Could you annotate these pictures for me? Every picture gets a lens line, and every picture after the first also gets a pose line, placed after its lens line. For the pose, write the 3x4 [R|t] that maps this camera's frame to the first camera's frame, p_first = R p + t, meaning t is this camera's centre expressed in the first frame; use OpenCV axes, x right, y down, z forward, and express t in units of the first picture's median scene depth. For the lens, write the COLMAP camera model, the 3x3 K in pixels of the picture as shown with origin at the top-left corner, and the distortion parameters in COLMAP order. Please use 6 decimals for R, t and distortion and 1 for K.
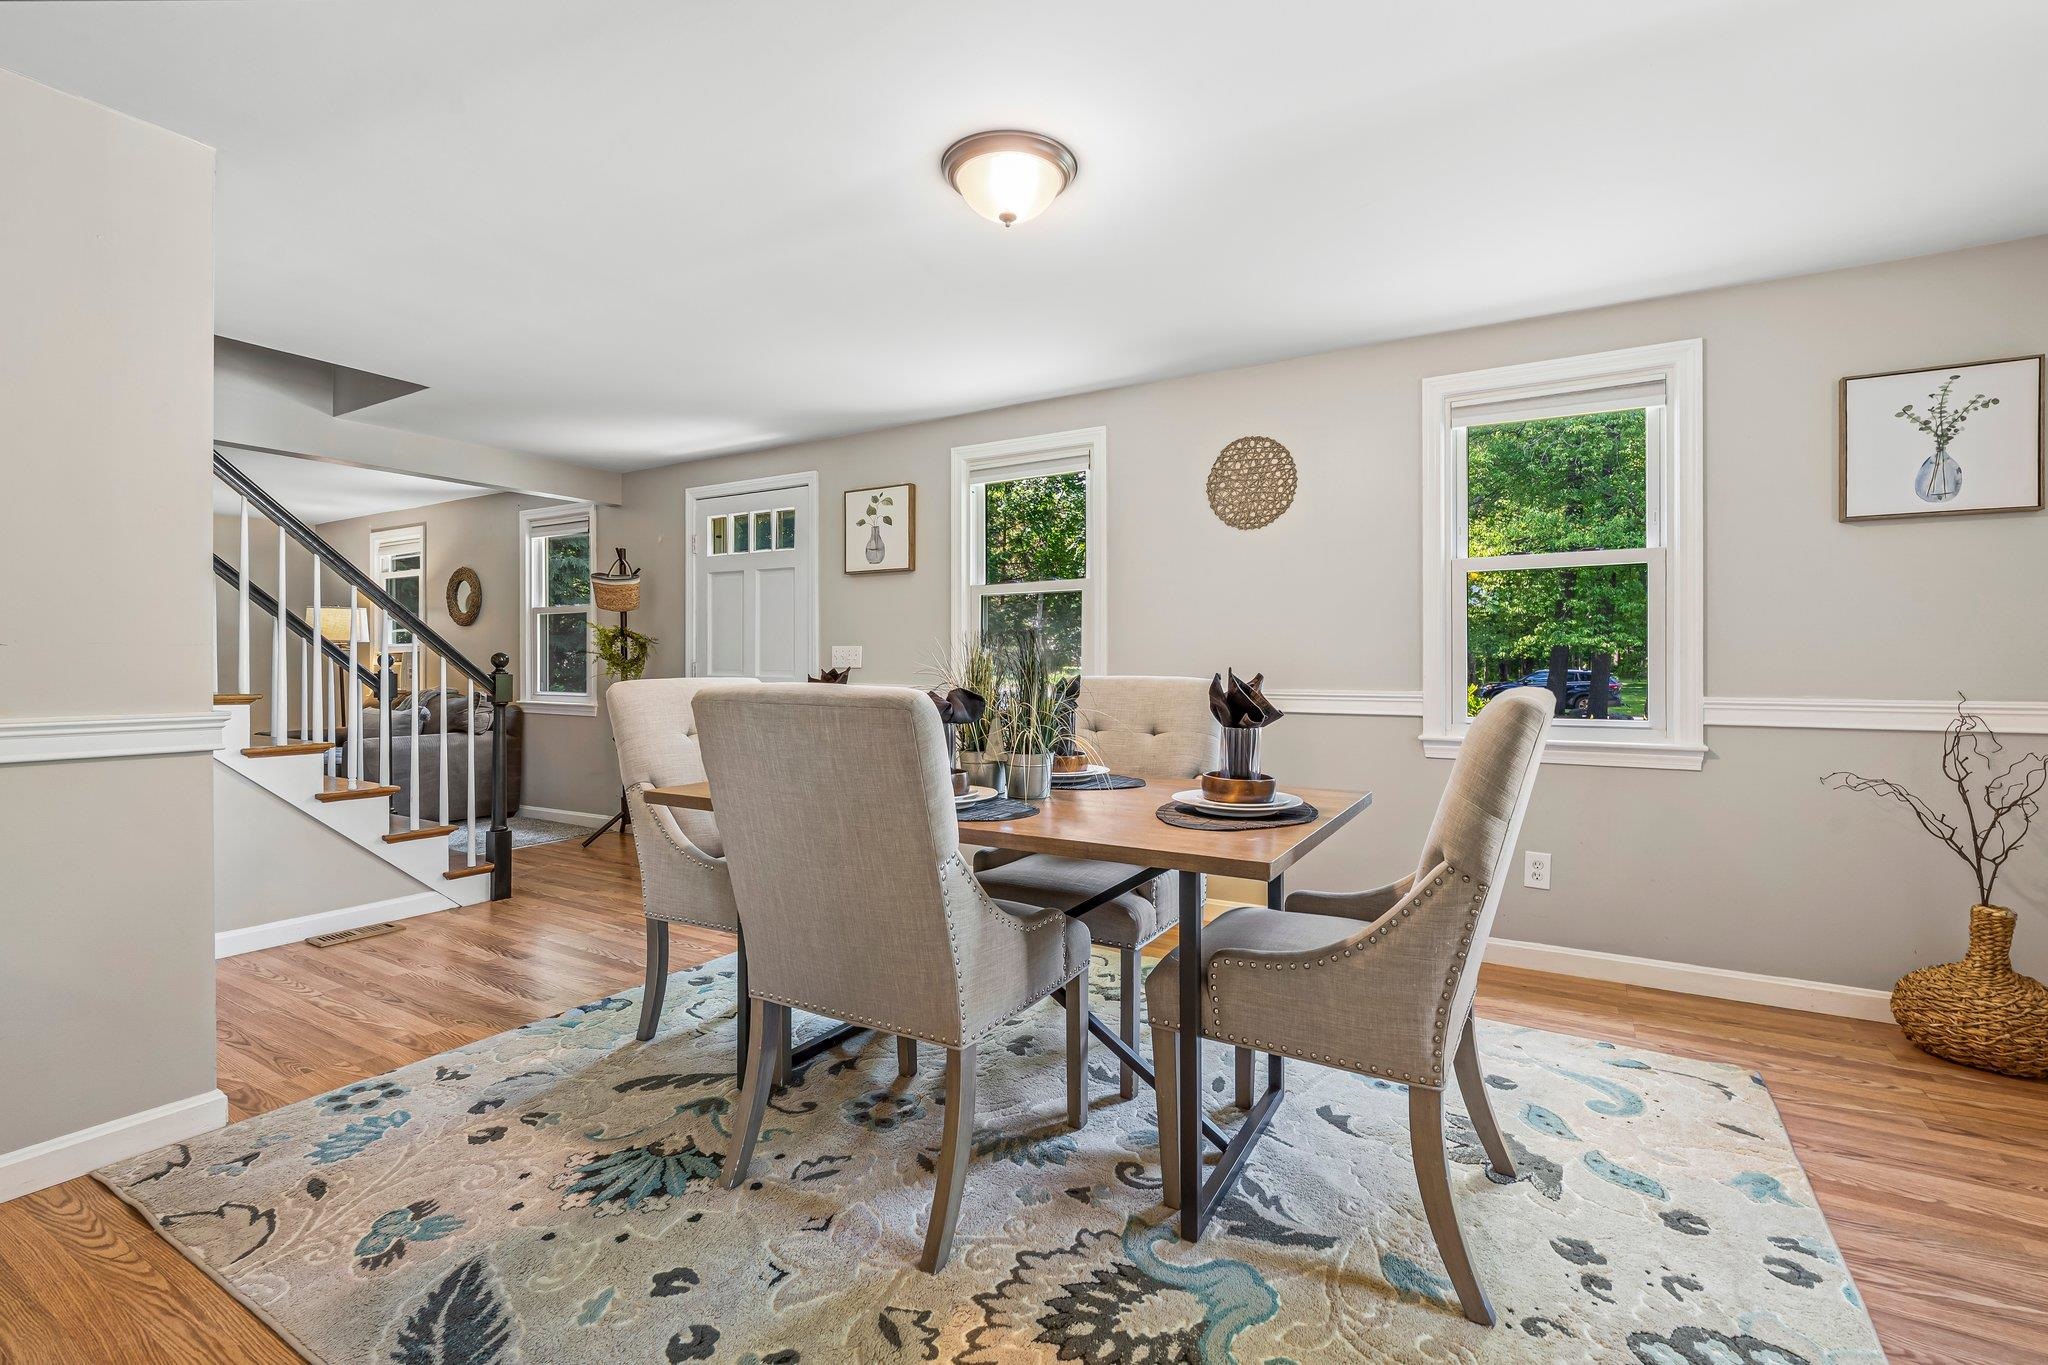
lens RADIAL K [[937.6, 0, 1033.1], [0, 937.6, 640.4], [0, 0, 1]] dist [0.000552, 0.000044]
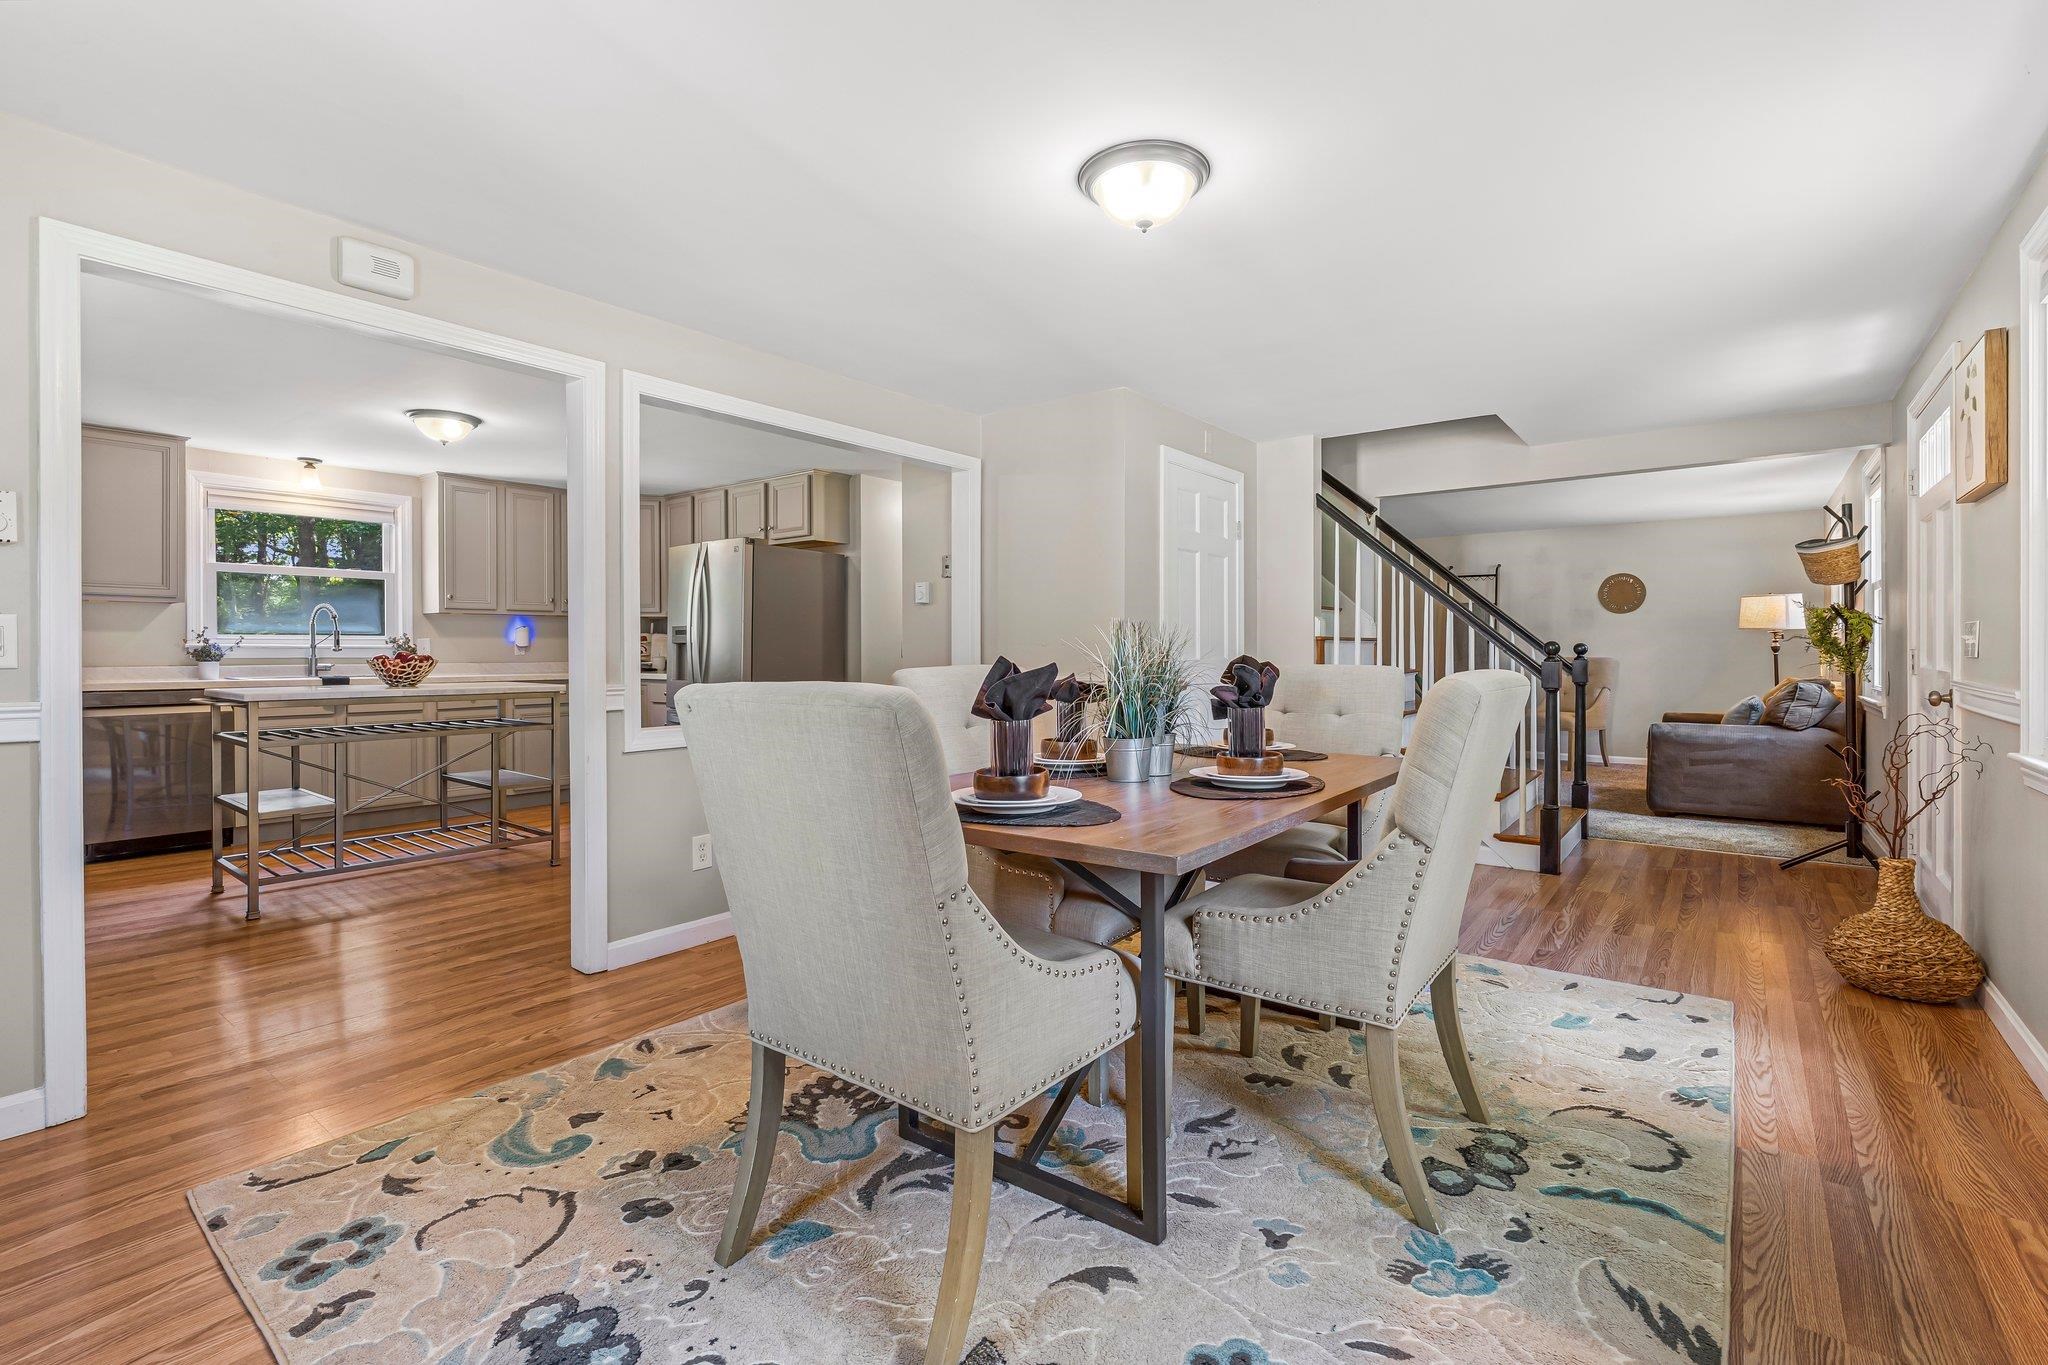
lens RADIAL K [[906.5, 0, 1033.7], [0, 906.5, 650.5], [0, 0, 1]] dist [-0.001889, -0.000184]
pose [[-0.114666, 0.000531, -0.993404, 1.045331], [0.018438, 0.999829, -0.001594, 0.019835], [0.993233, -0.018499, -0.114656, 1.050203]]
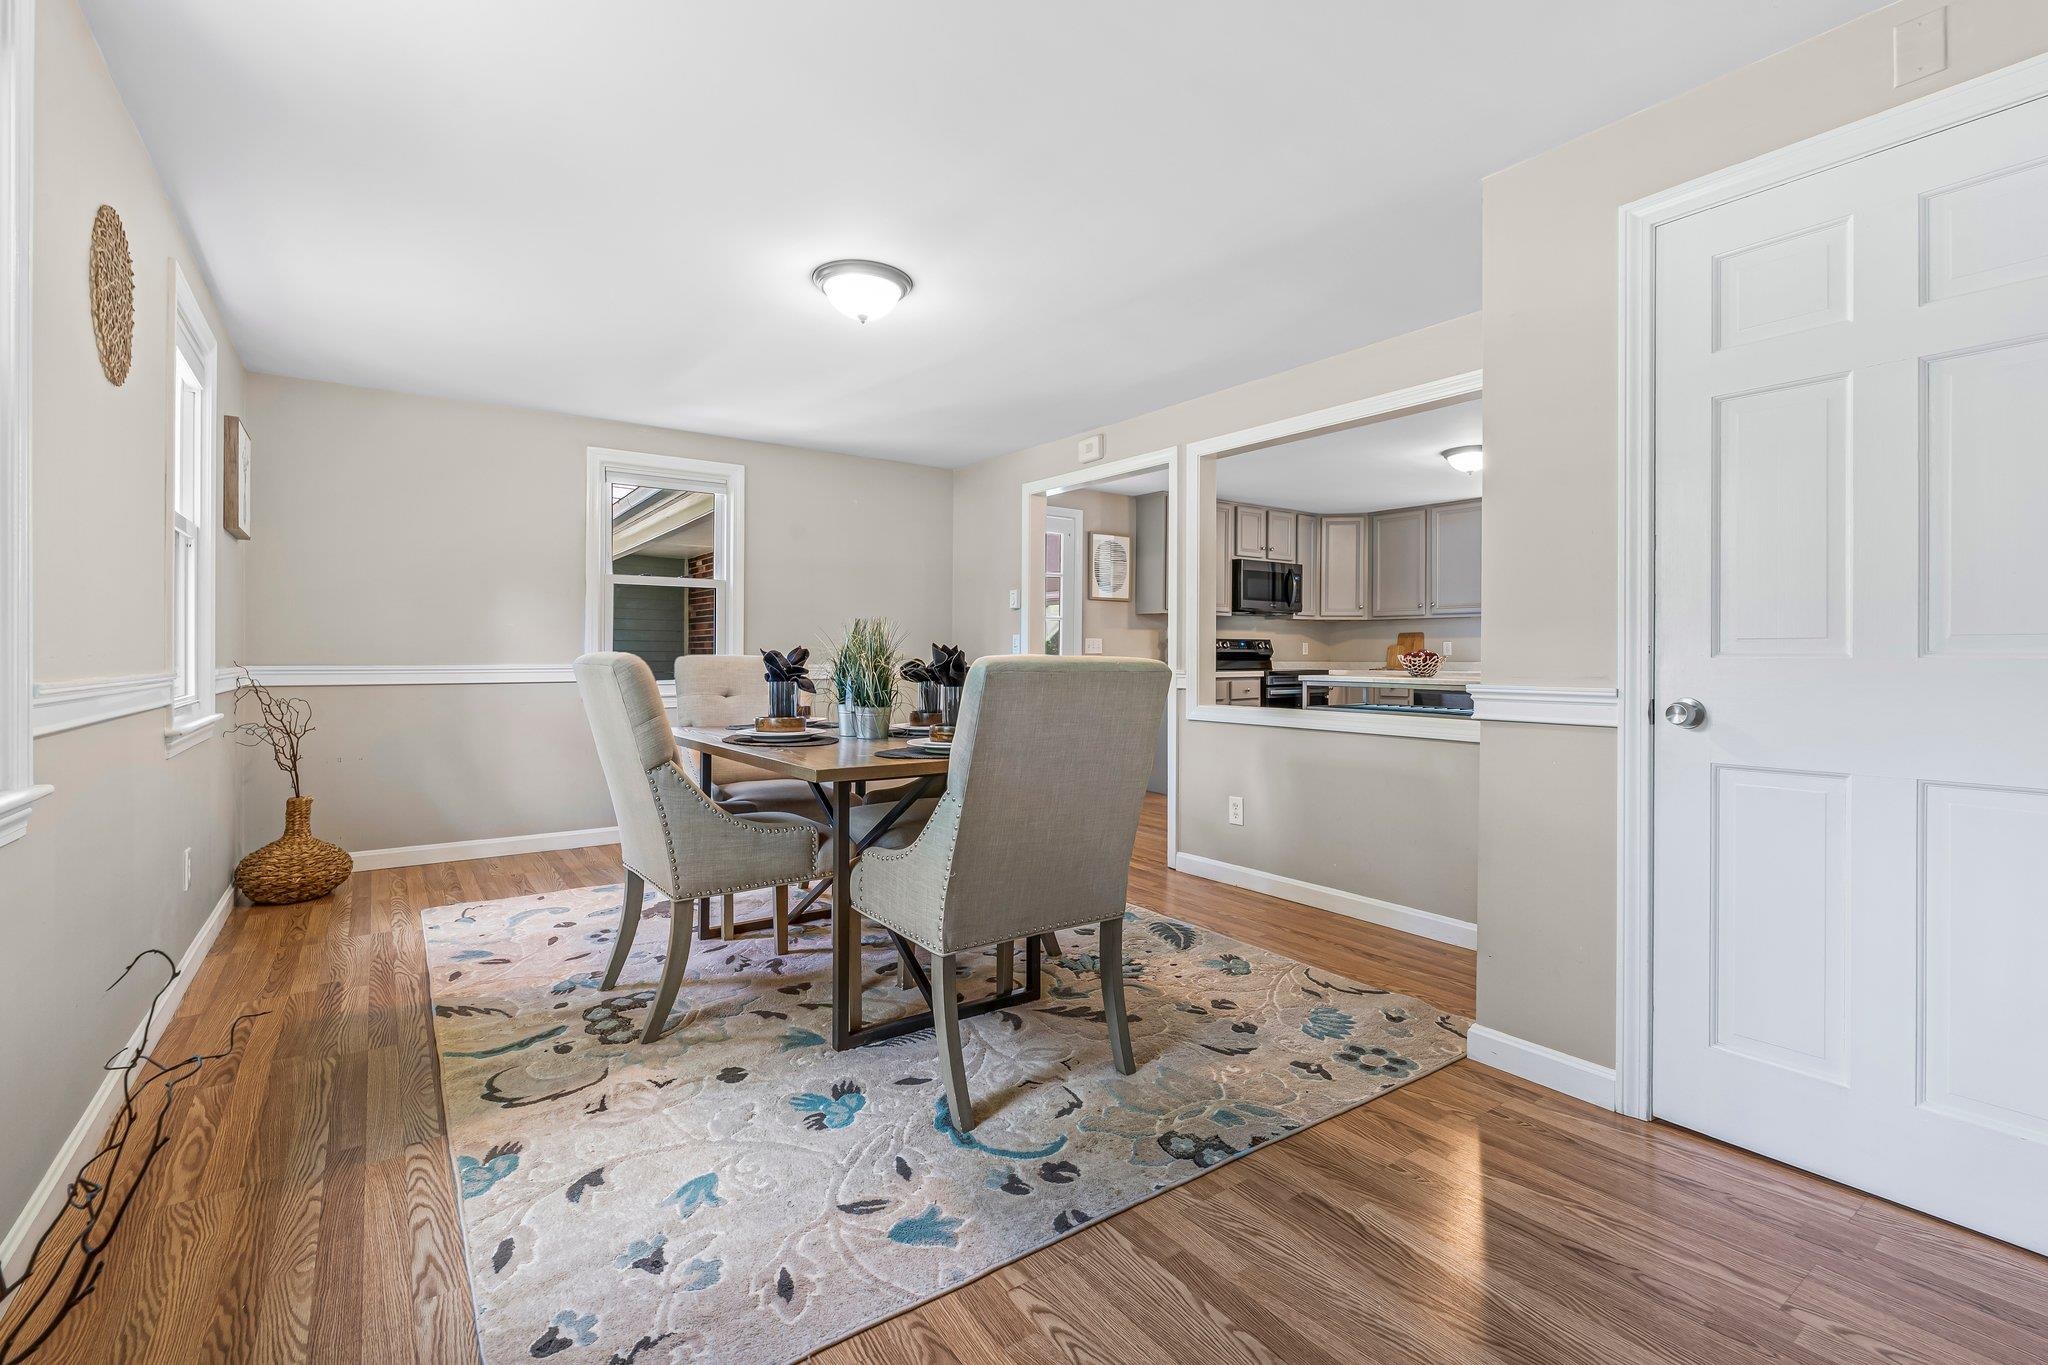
lens RADIAL K [[911.3, 0, 1031.2], [0, 911.3, 659.9], [0, 0, 1]] dist [0.003260, 0.000438]
pose [[-0.919872, -0.000209, 0.392218, -0.821195], [-0.006197, 0.999883, -0.014000, 0.067277], [-0.392169, -0.015309, -0.919766, 2.246432]]
